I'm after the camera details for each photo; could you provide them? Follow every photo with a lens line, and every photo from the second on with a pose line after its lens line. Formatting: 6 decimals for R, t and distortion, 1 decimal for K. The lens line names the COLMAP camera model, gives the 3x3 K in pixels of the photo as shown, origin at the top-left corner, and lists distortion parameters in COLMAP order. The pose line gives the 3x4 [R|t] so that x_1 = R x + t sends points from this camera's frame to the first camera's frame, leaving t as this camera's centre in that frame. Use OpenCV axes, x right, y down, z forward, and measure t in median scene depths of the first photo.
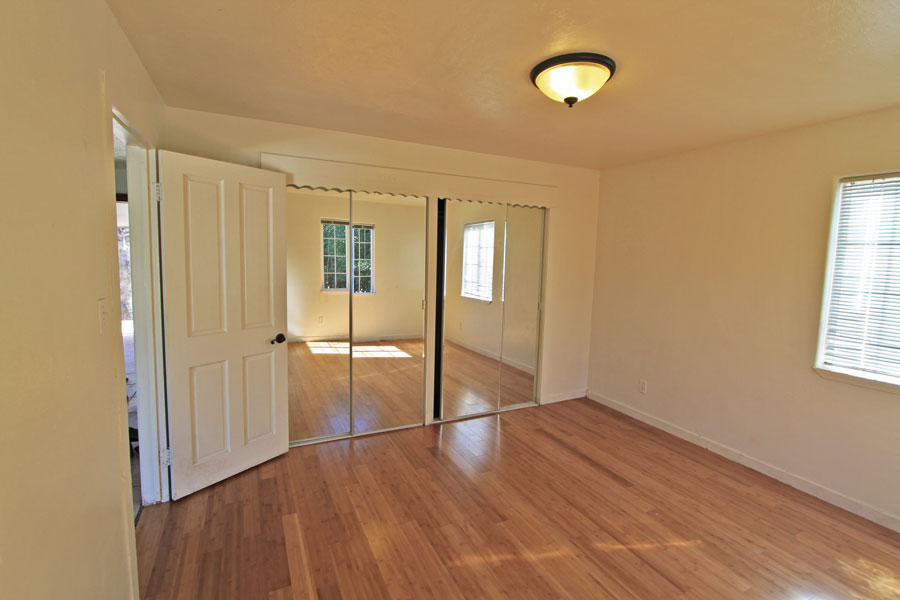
lens RADIAL K [[412.6, 0, 440.8], [0, 412.6, 298.7], [0, 0, 1]] dist [-0.004790, -0.000432]
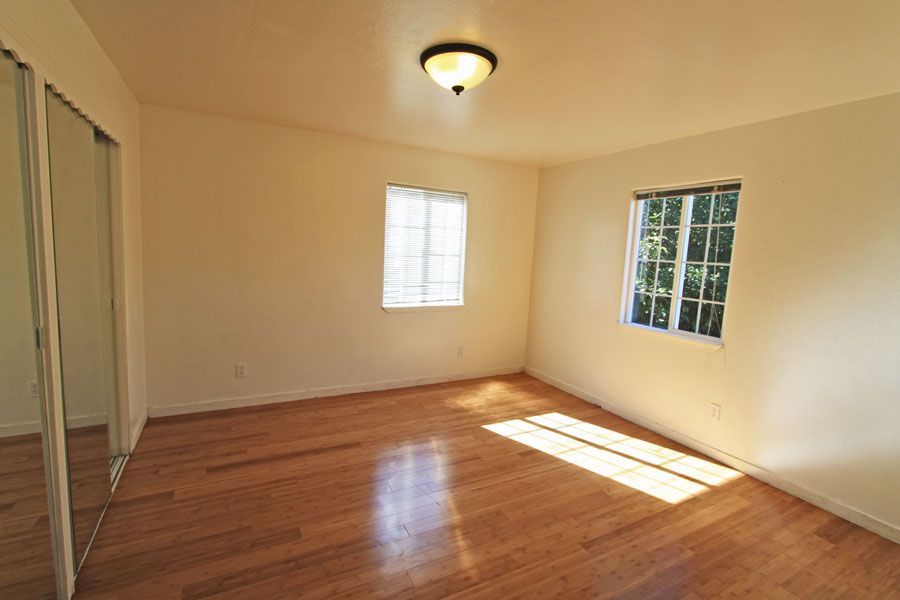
lens RADIAL K [[412.6, 0, 447.4], [0, 412.6, 297.6], [0, 0, 1]] dist [-0.004790, -0.000432]
pose [[-0.031547, -0.146794, 0.988664, -0.519527], [0.063114, 0.986890, 0.148544, -0.069818], [-0.997508, 0.067085, -0.021869, 0.693719]]
